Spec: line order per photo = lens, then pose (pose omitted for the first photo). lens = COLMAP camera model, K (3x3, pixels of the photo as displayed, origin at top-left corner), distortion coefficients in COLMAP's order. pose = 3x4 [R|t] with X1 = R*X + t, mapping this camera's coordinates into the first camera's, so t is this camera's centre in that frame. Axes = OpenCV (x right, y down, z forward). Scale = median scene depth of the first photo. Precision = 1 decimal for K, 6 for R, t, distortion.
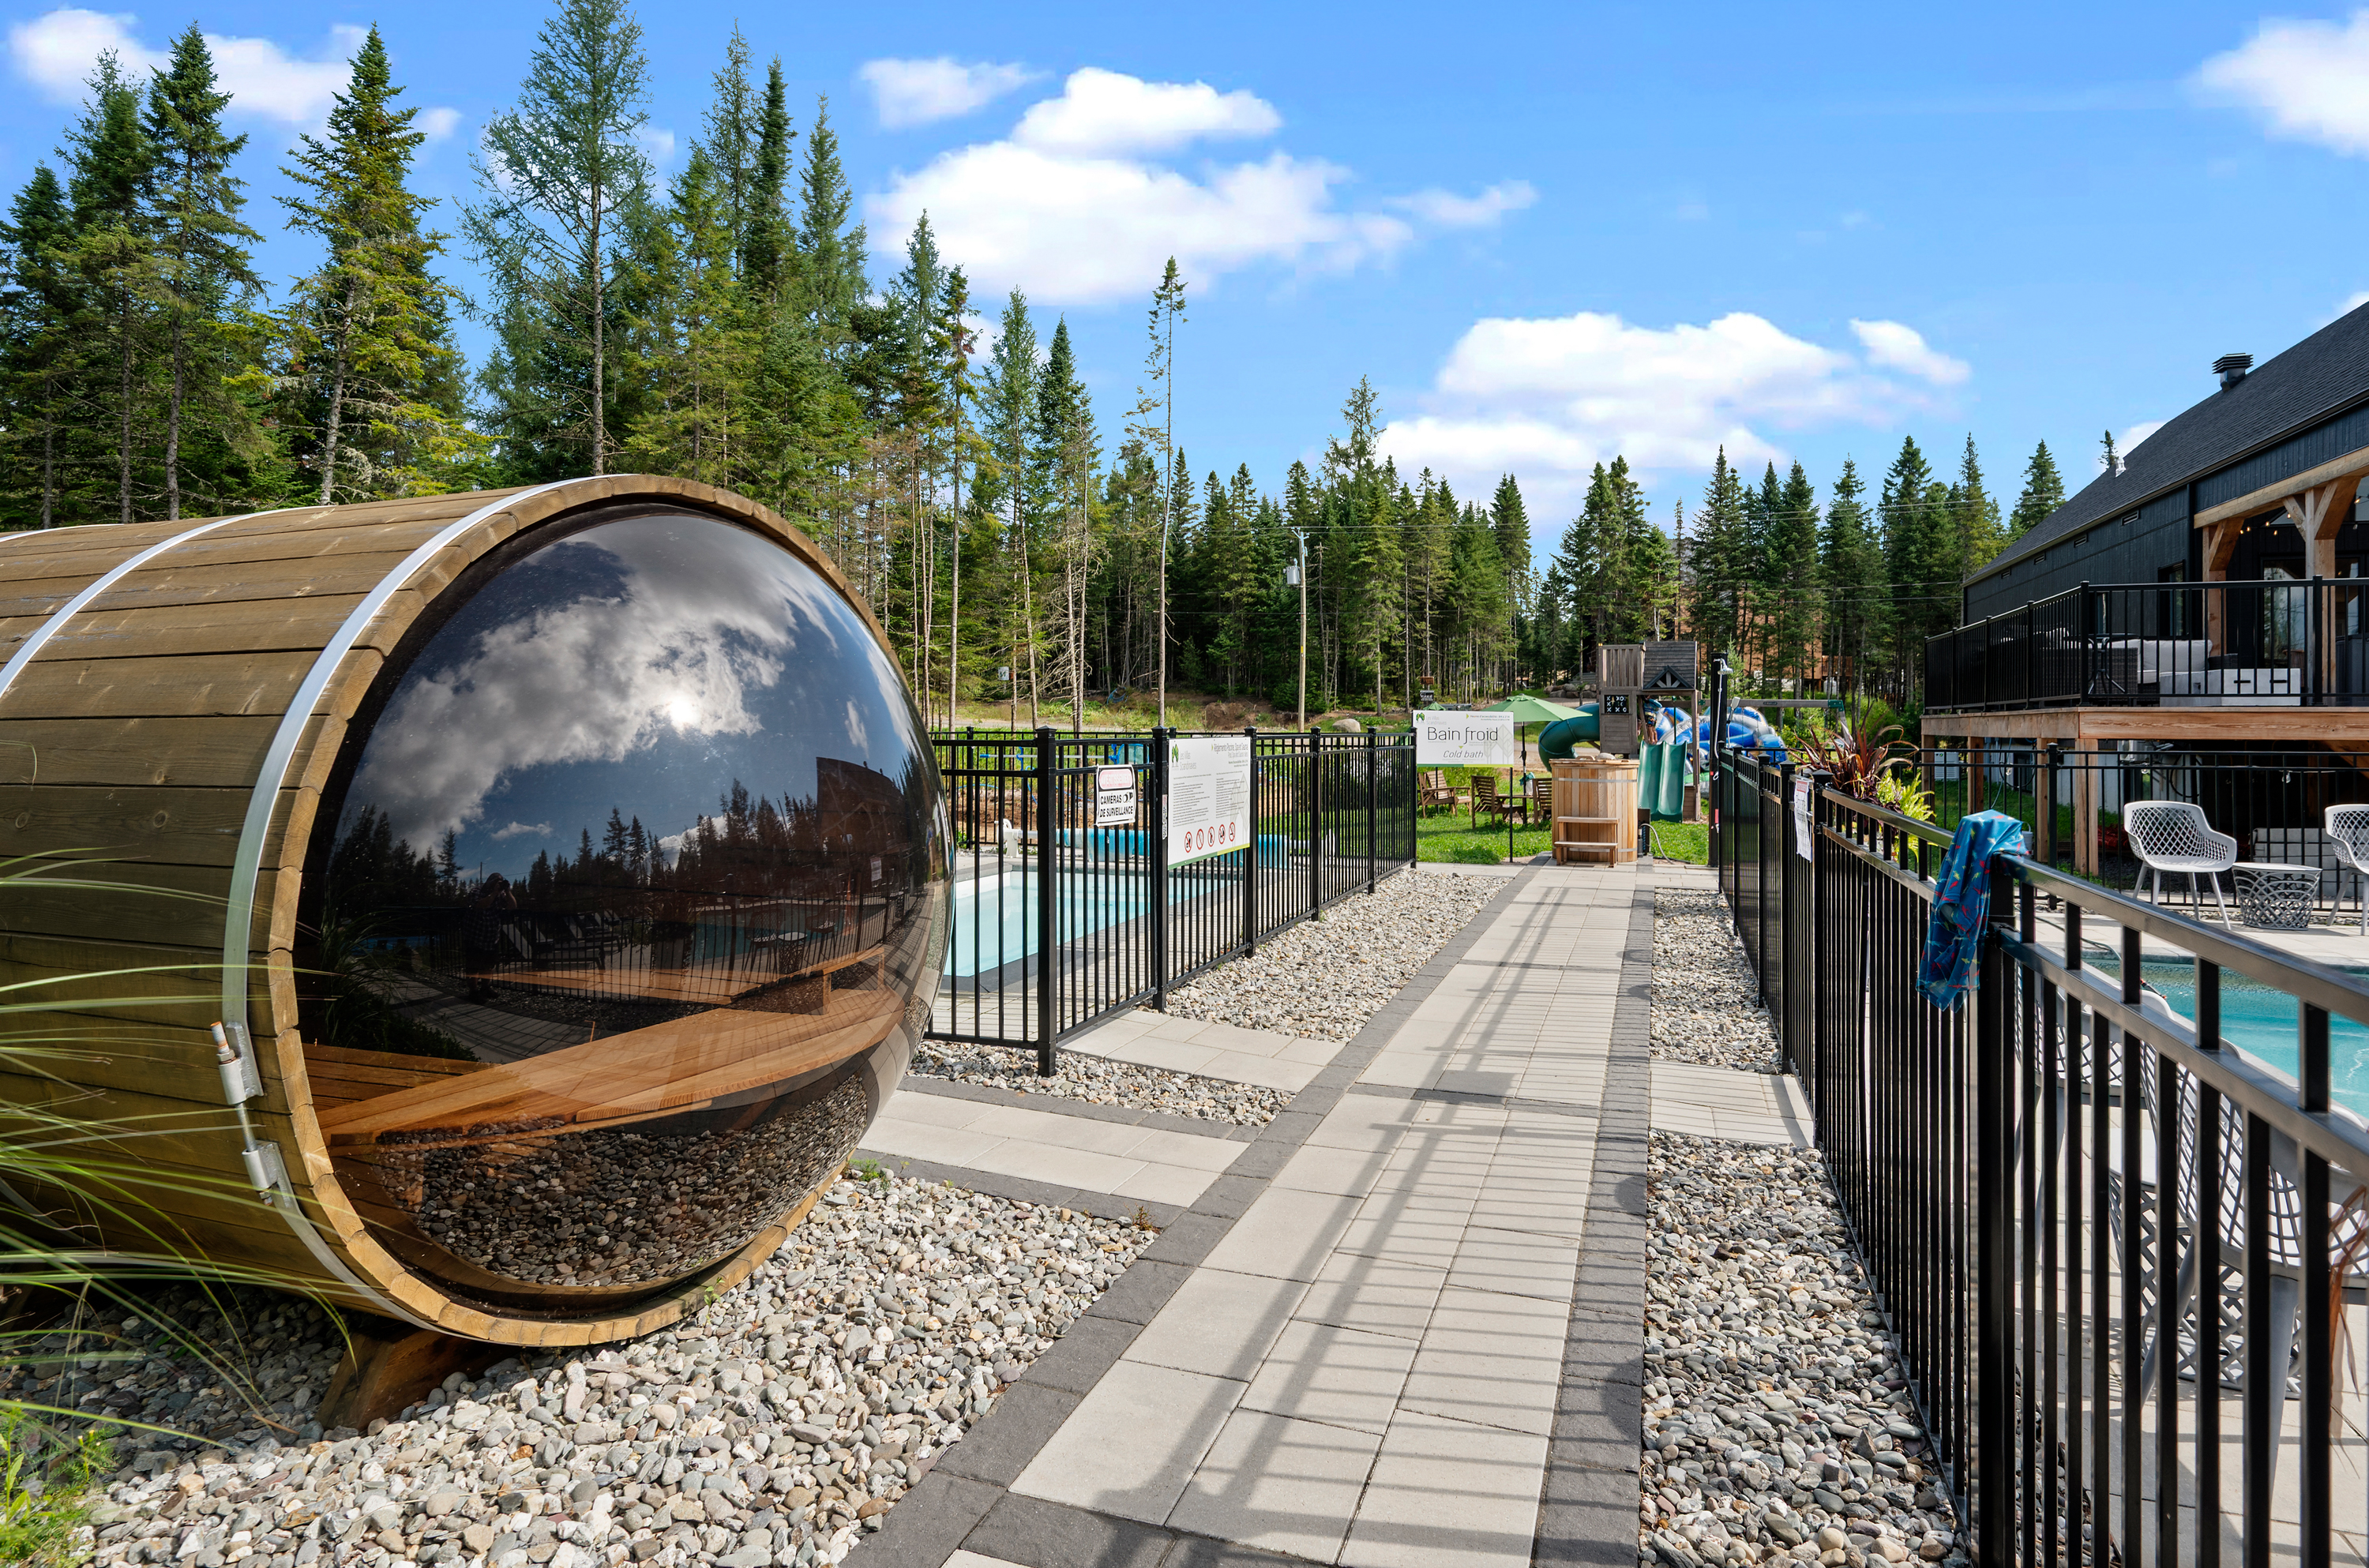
lens RADIAL K [[1229.1, 0, 1184.6], [0, 1229.1, 785.1], [0, 0, 1]] dist [-0.000376, -0.000247]
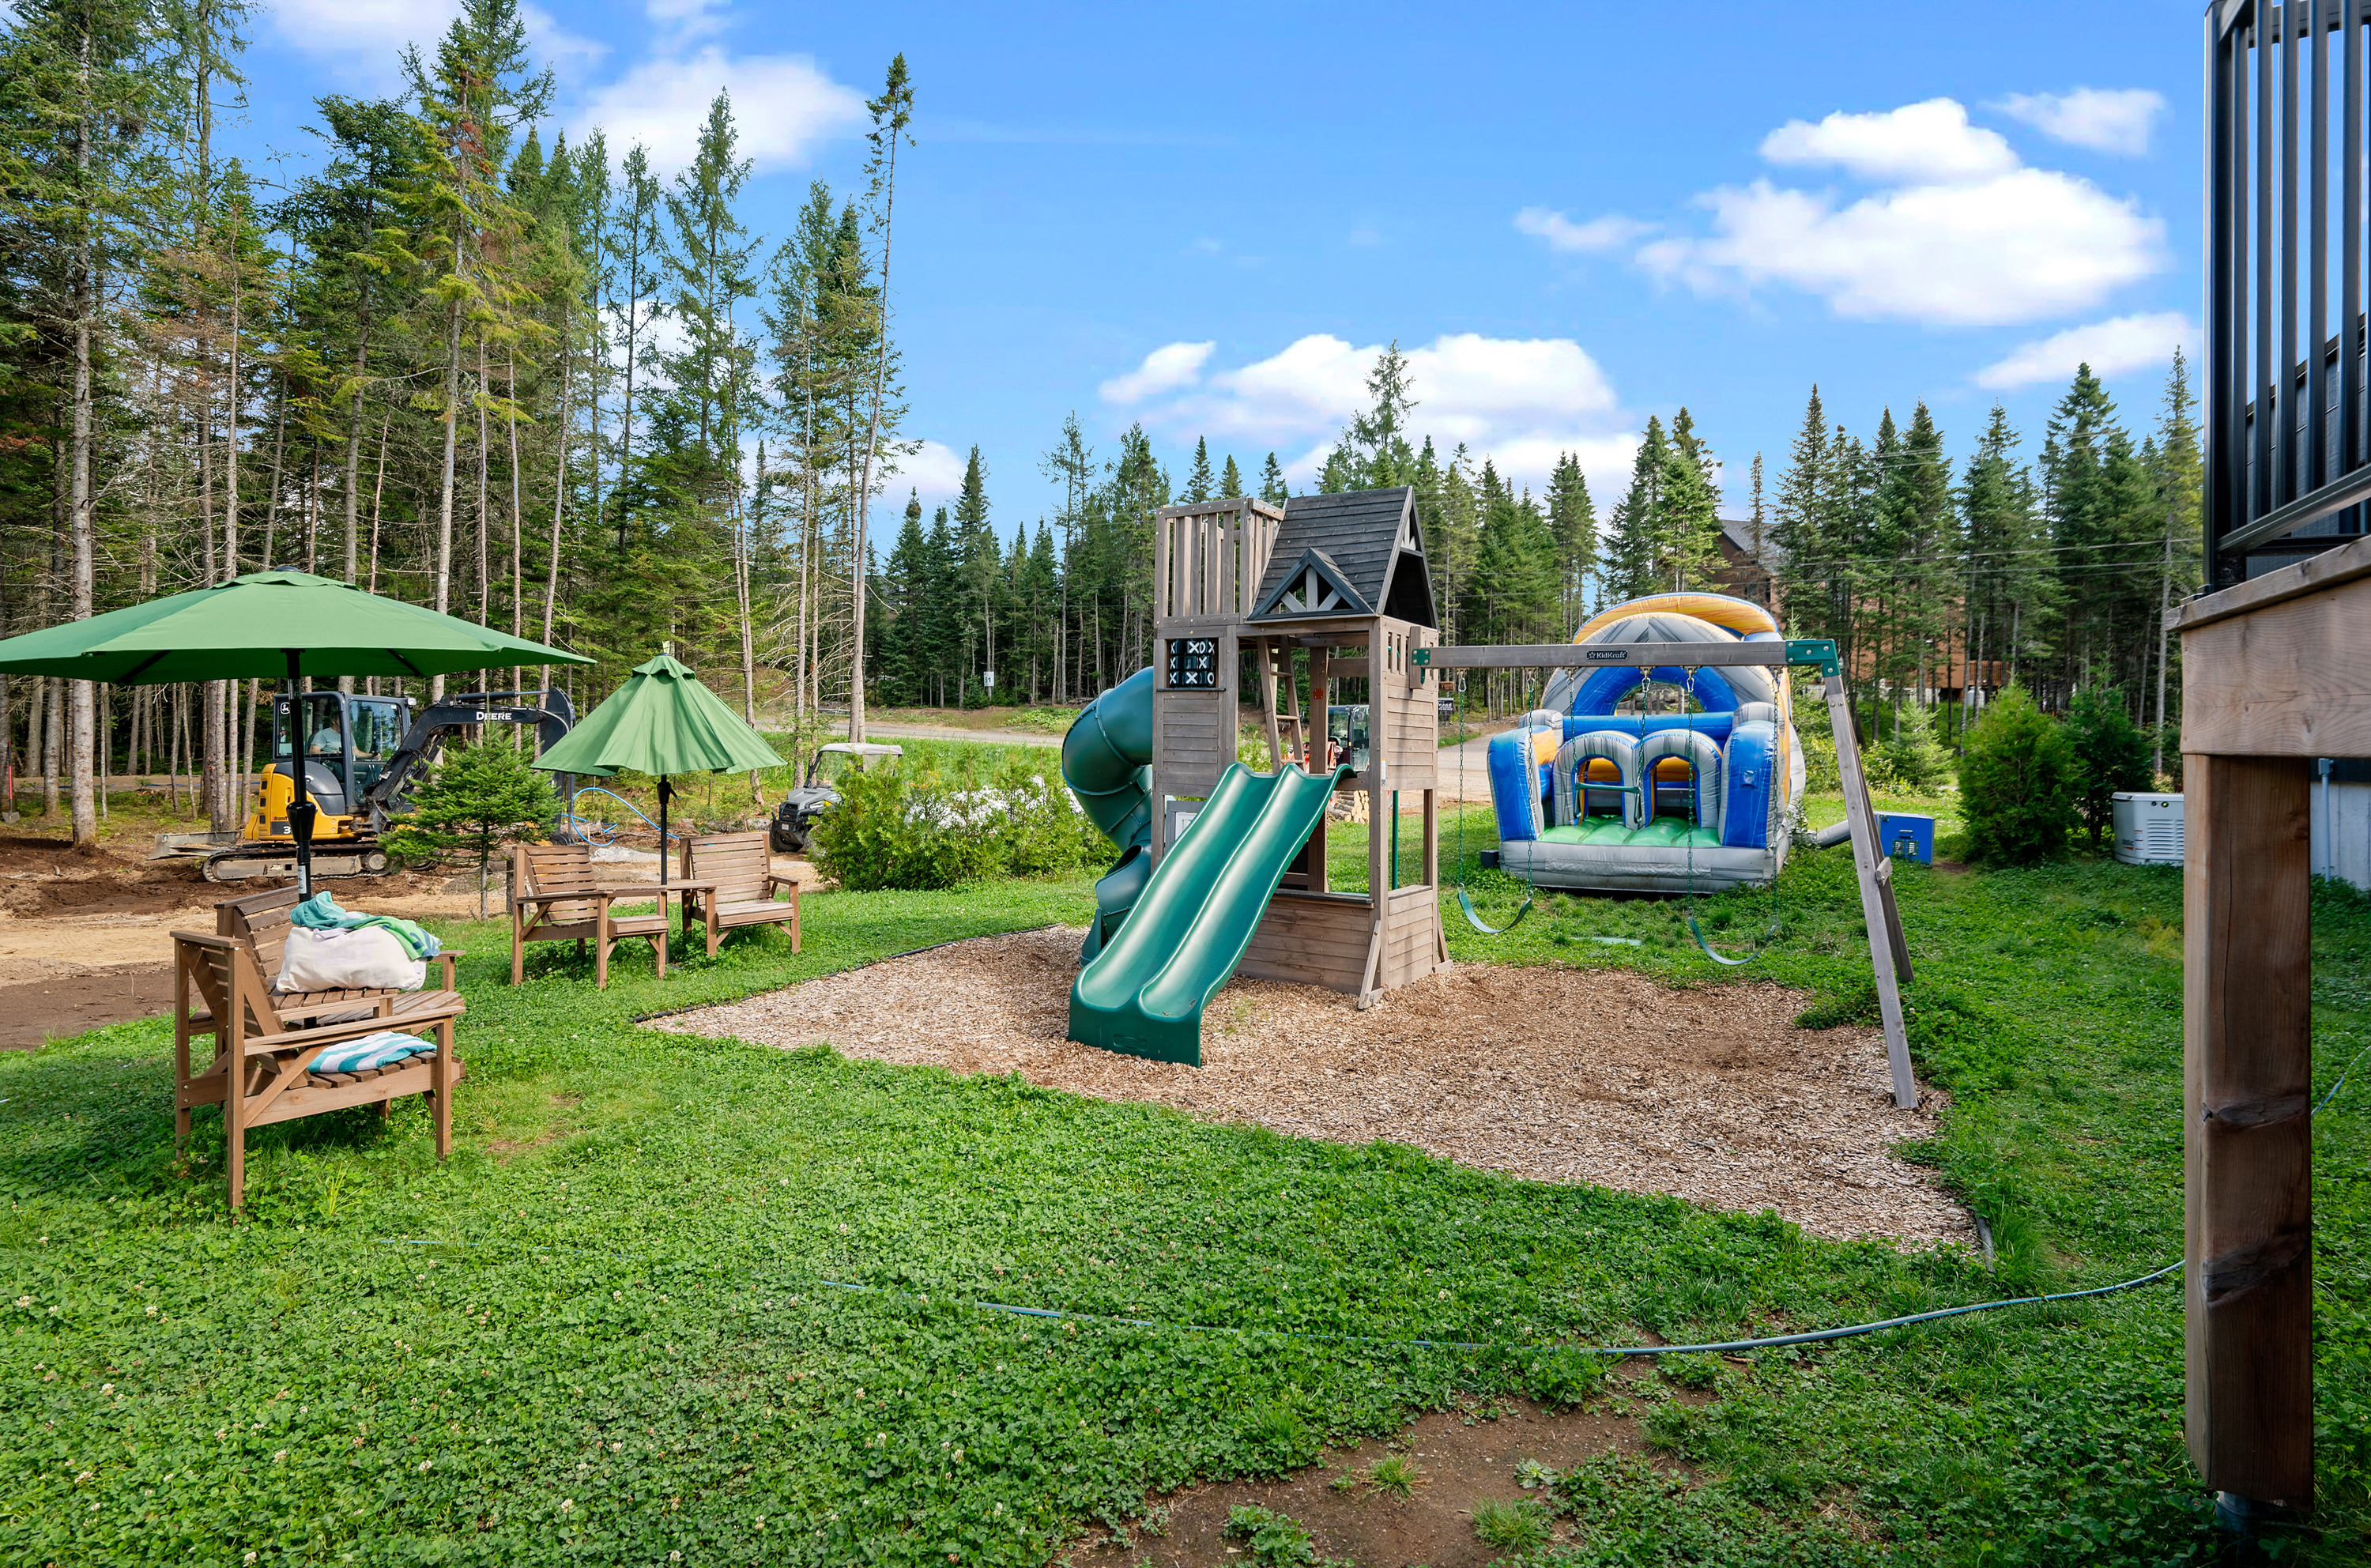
lens RADIAL K [[1080.1, 0, 1183.8], [0, 1080.1, 774.1], [0, 0, 1]] dist [-0.000548, 0.000398]
pose [[0.987020, 0.017565, -0.159632, 0.149141], [-0.020092, 0.999697, -0.014230, -0.010424], [0.159333, 0.017253, 0.987074, 0.254003]]
